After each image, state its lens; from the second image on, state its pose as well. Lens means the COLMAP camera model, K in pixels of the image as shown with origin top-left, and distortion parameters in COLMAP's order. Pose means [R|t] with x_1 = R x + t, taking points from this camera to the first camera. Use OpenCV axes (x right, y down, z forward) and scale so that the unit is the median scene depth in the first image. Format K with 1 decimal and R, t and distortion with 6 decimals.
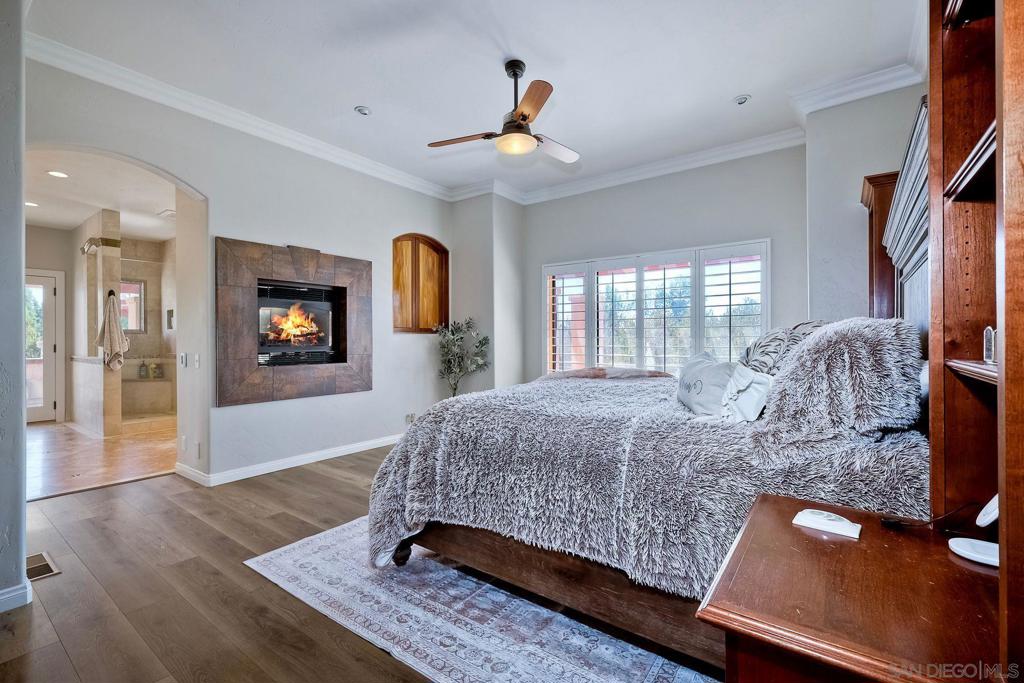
lens RADIAL K [[449.6, 0, 507.3], [0, 449.6, 335.5], [0, 0, 1]] dist [-0.000156, -0.000031]
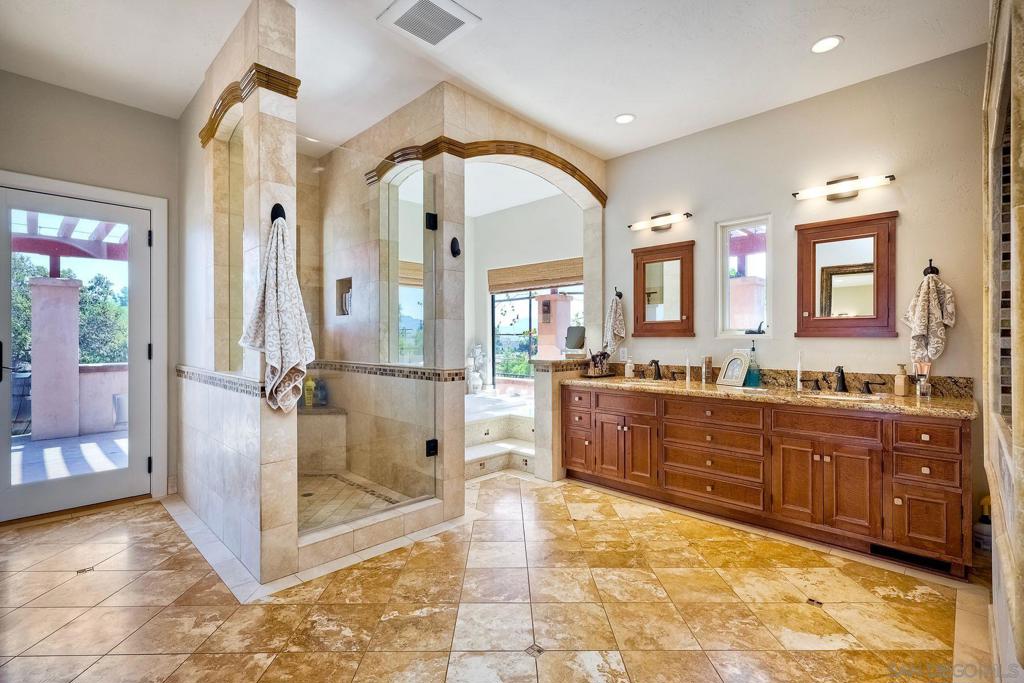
lens RADIAL K [[473.4, 0, 510.8], [0, 473.4, 339.0], [0, 0, 1]] dist [0.001804, 0.000302]
pose [[0.990222, 0.007899, -0.139274, -0.545350], [-0.007128, 0.999956, 0.006034, 0.010223], [0.139316, -0.004982, 0.990236, 0.543918]]
